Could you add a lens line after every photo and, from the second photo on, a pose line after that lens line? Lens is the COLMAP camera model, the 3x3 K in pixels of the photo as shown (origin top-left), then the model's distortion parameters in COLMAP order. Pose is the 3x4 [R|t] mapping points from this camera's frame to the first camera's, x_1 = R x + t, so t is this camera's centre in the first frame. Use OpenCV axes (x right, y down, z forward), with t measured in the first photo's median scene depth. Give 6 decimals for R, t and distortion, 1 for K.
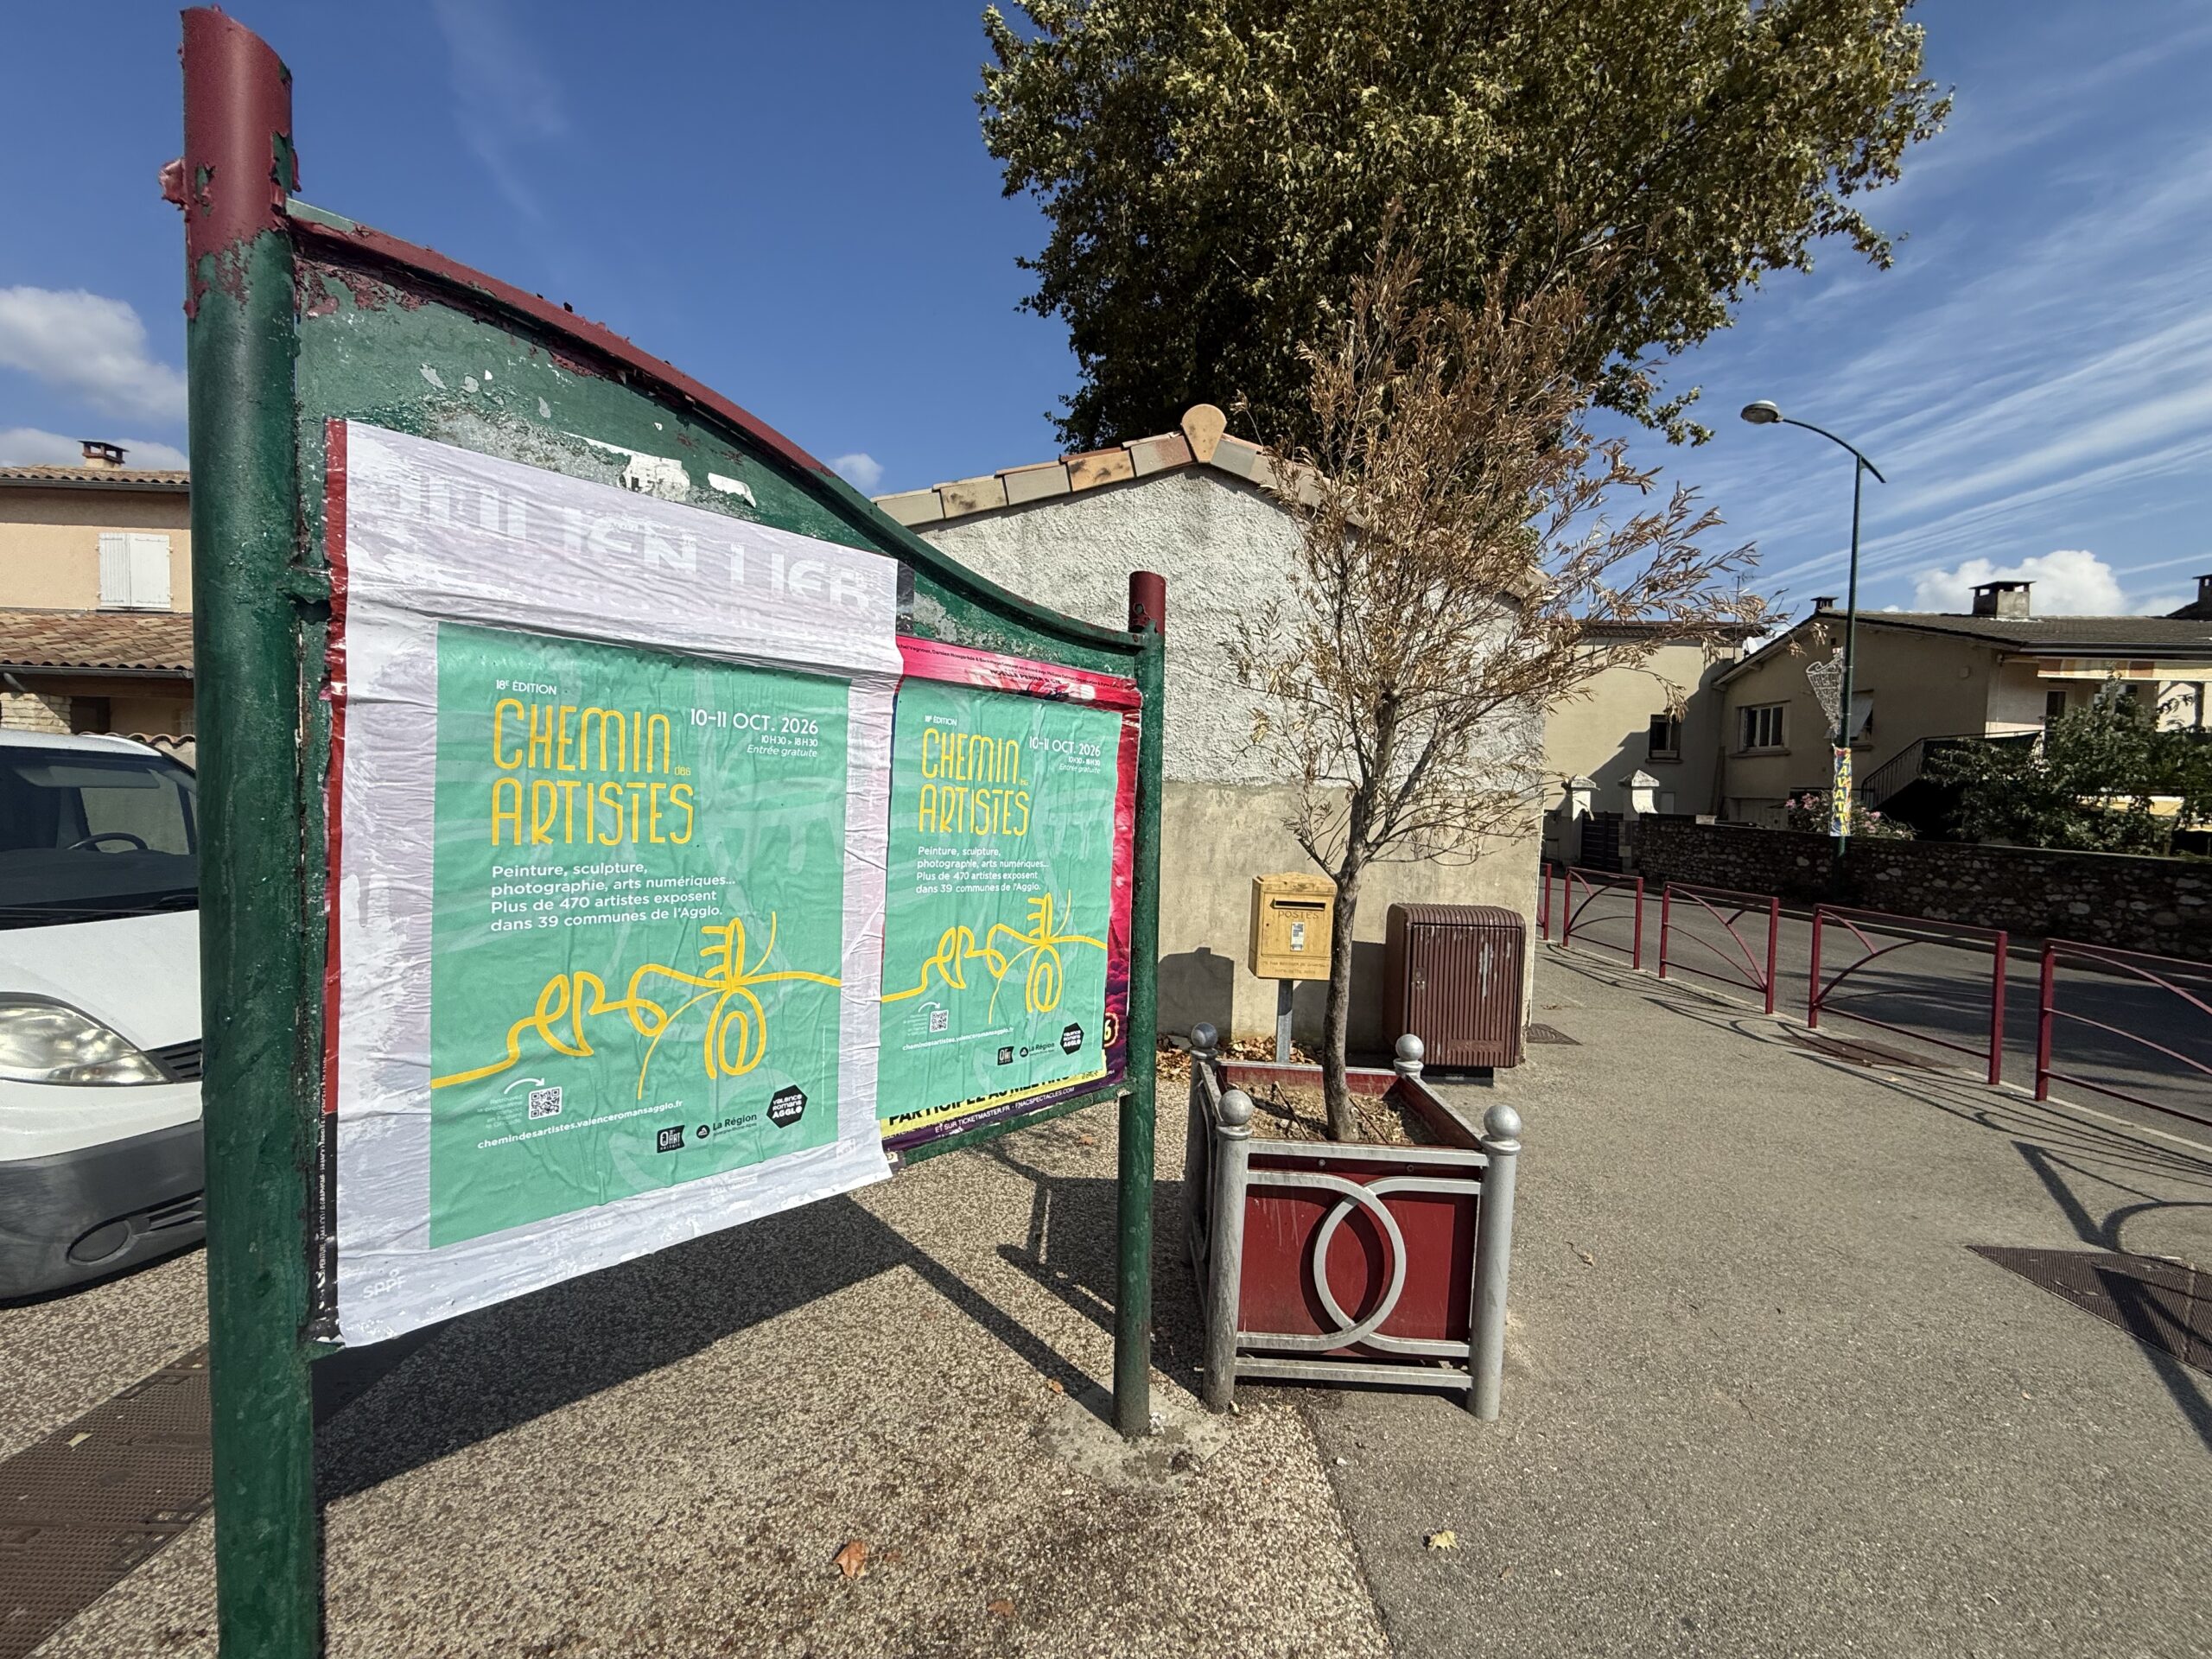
lens RADIAL K [[880.0, 0, 1093.3], [0, 880.0, 823.8], [0, 0, 1]] dist [0.000749, -0.000240]
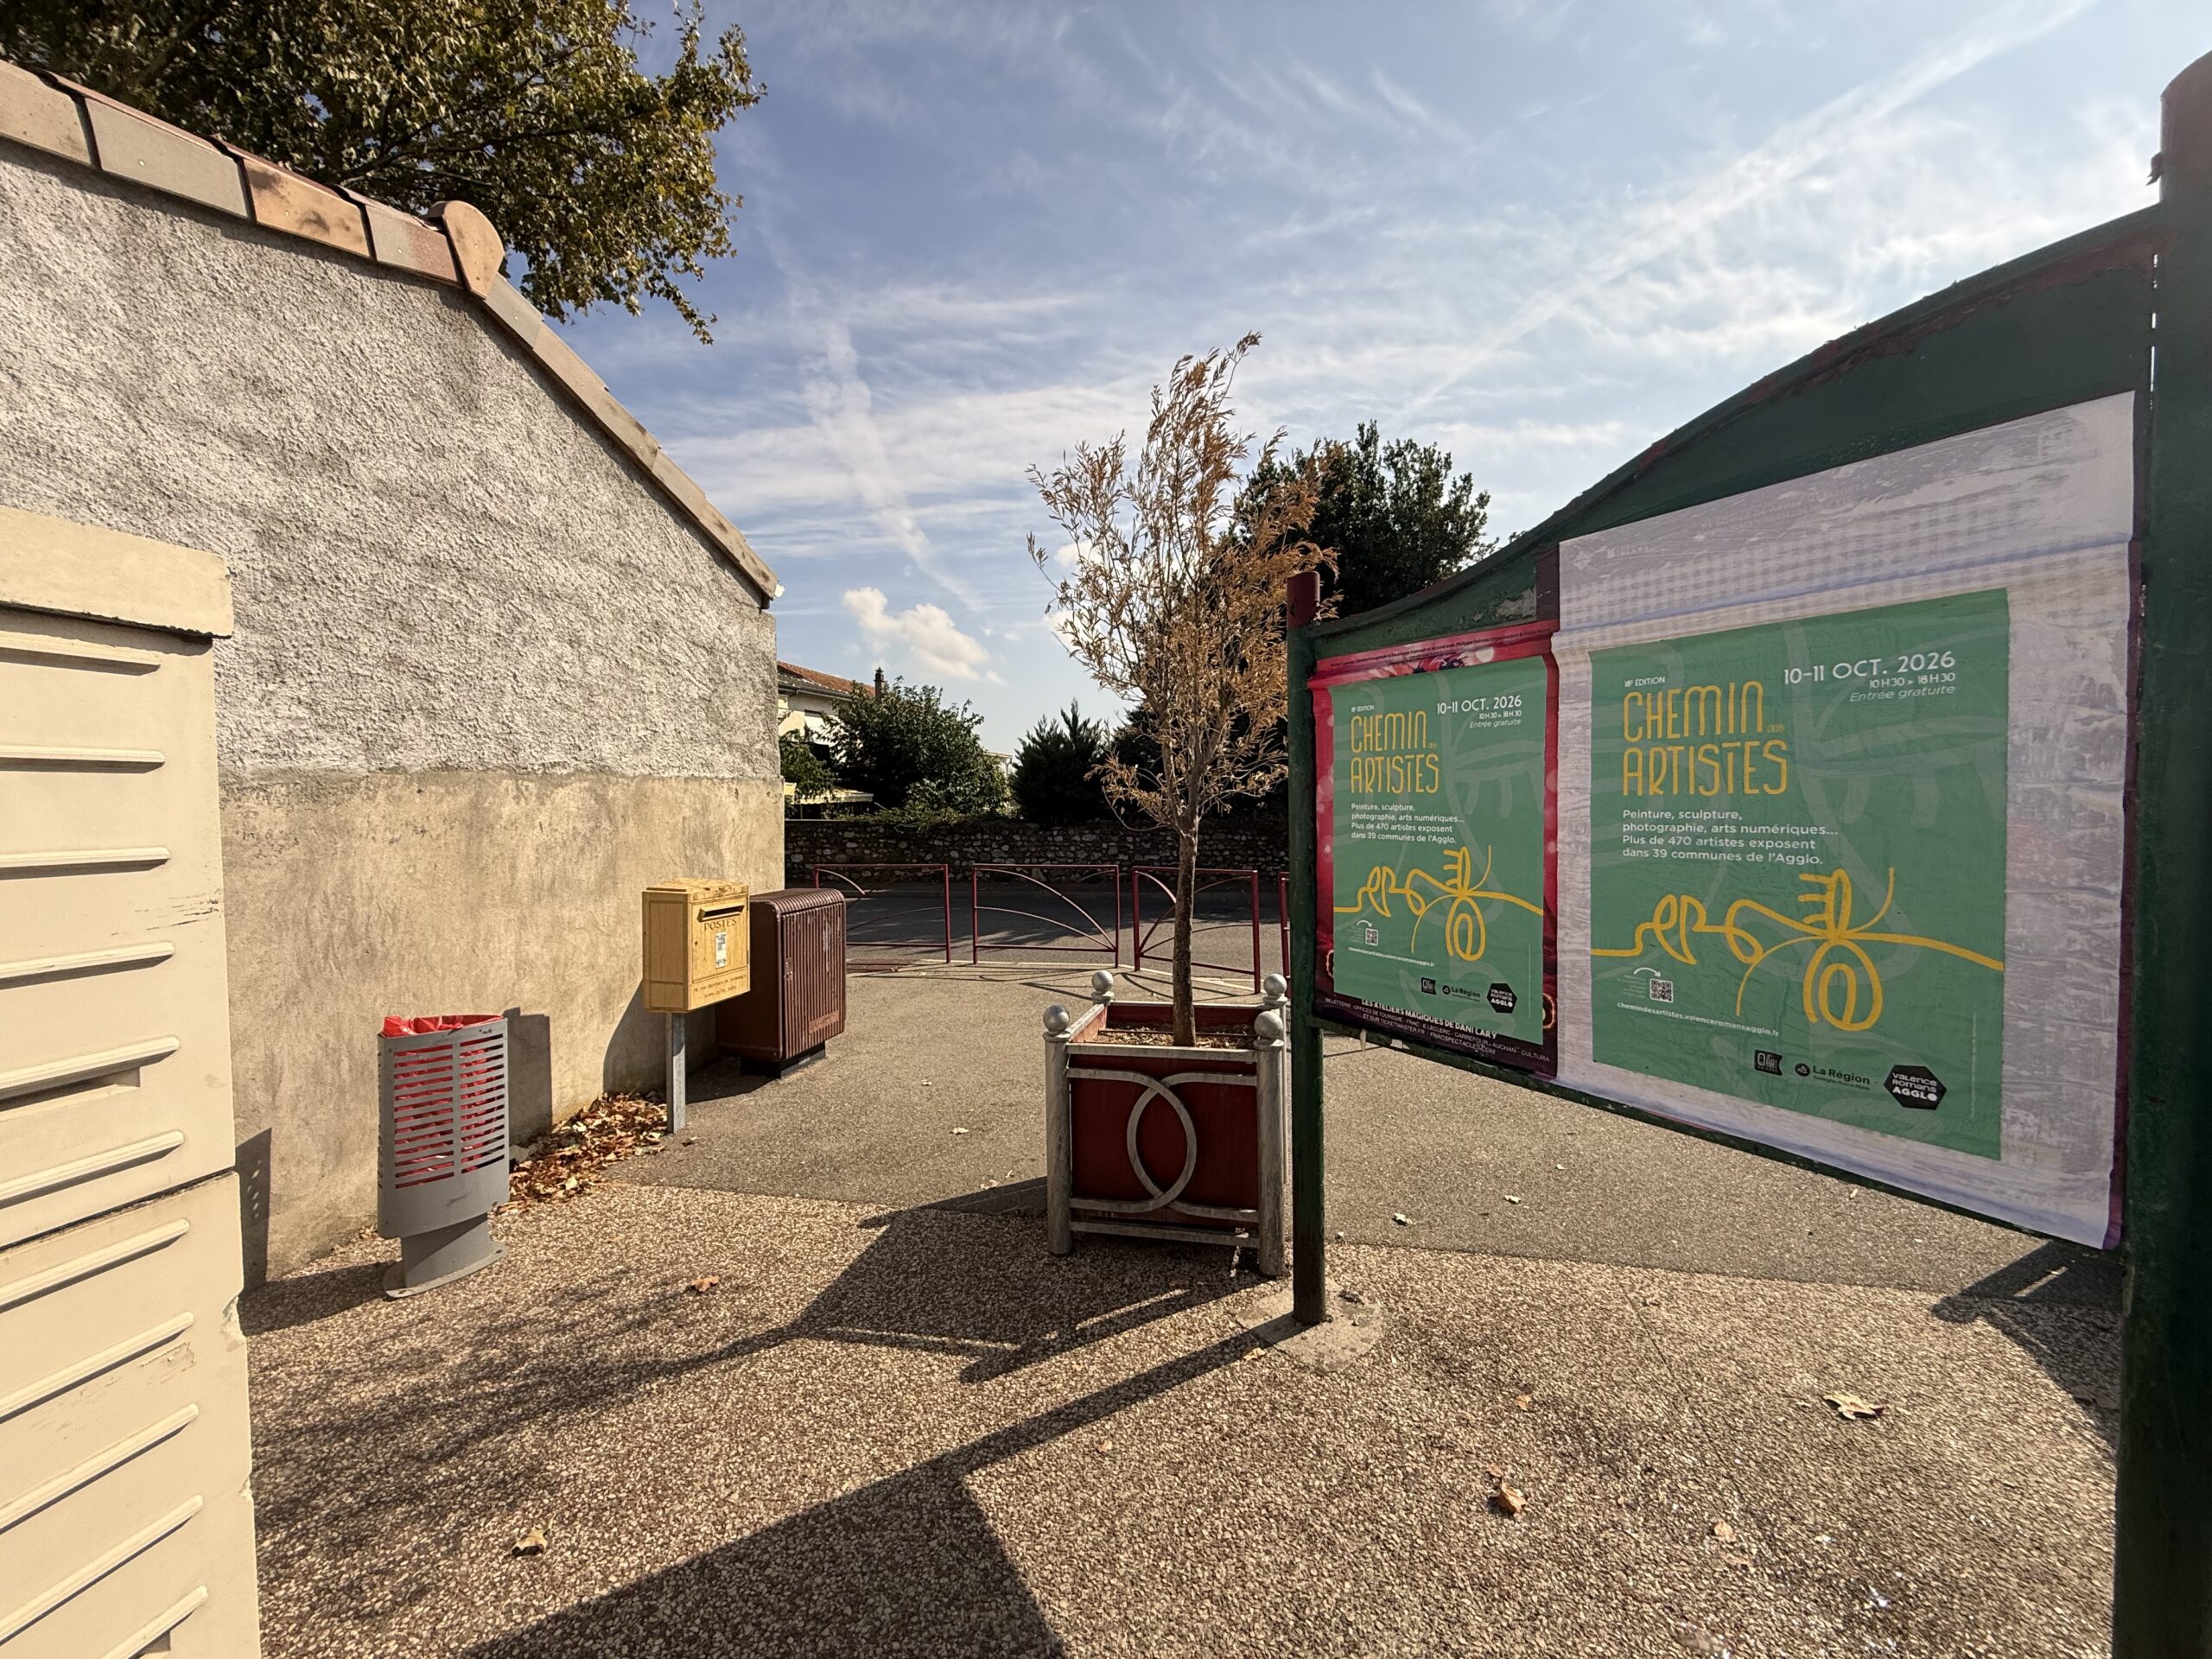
lens RADIAL K [[880.0, 0, 1093.3], [0, 880.0, 823.8], [0, 0, 1]] dist [0.000749, -0.000240]
pose [[0.222388, -0.063211, 0.972907, -0.450887], [0.062985, 0.996743, 0.050363, -0.010687], [-0.972922, 0.050078, 0.225645, 0.407891]]
